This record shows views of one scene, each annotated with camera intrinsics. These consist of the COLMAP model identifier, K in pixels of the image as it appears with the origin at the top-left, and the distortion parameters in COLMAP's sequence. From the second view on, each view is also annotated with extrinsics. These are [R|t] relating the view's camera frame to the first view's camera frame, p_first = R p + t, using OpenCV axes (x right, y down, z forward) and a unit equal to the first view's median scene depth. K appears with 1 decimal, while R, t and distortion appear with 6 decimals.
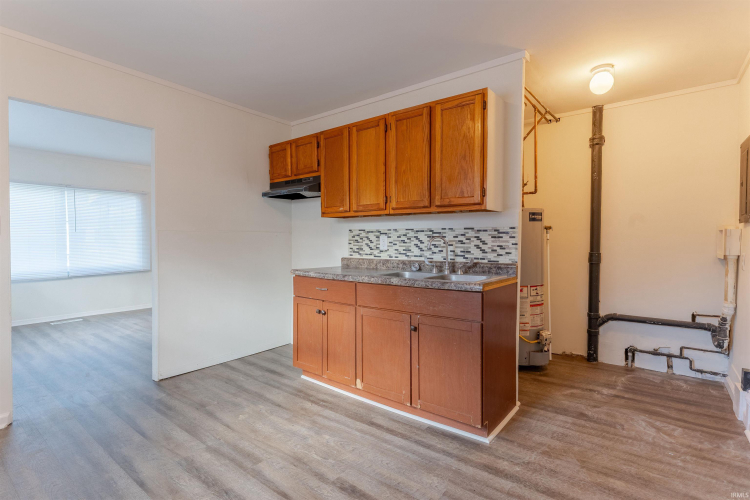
lens RADIAL K [[366.2, 0, 373.5], [0, 366.2, 248.2], [0, 0, 1]] dist [0.002087, 0.000938]
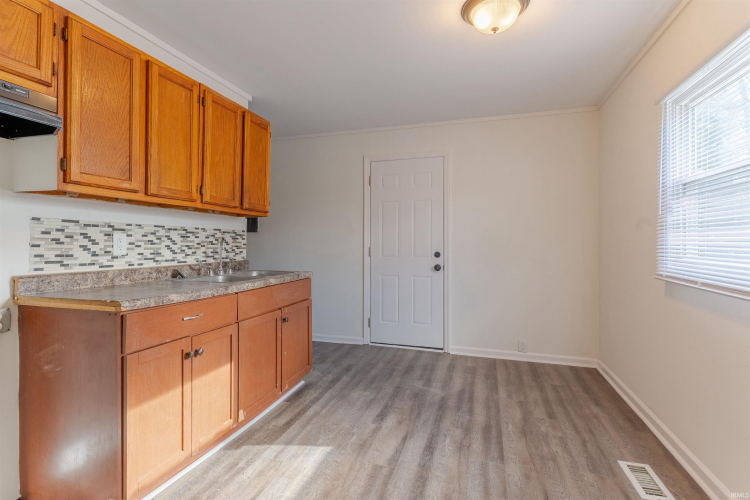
lens RADIAL K [[366.2, 0, 378.2], [0, 366.2, 242.4], [0, 0, 1]] dist [0.002087, 0.000938]
pose [[-0.364396, -0.000863, 0.931244, -0.738954], [0.011386, 0.999921, 0.005382, -0.015747], [-0.931174, 0.012564, -0.364357, 0.809731]]
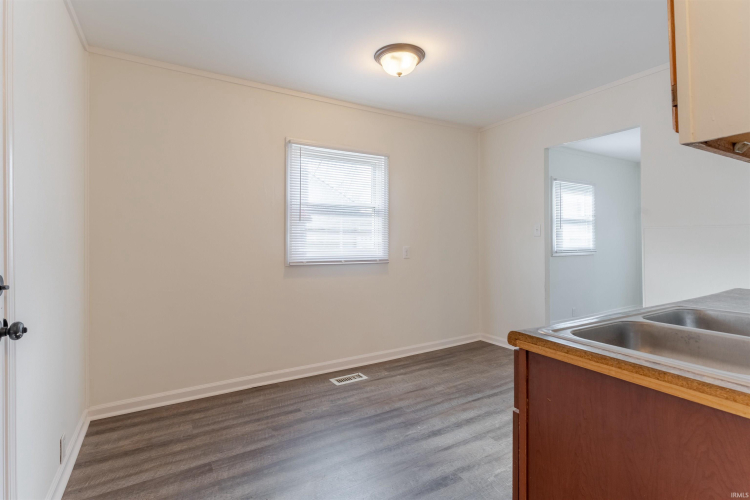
lens RADIAL K [[366.2, 0, 371.8], [0, 366.2, 235.3], [0, 0, 1]] dist [0.002087, 0.000938]
pose [[-0.370170, -0.006839, -0.928939, 0.519392], [-0.012772, 0.999916, -0.002272, -0.018246], [0.928876, 0.011024, -0.370227, 0.633475]]
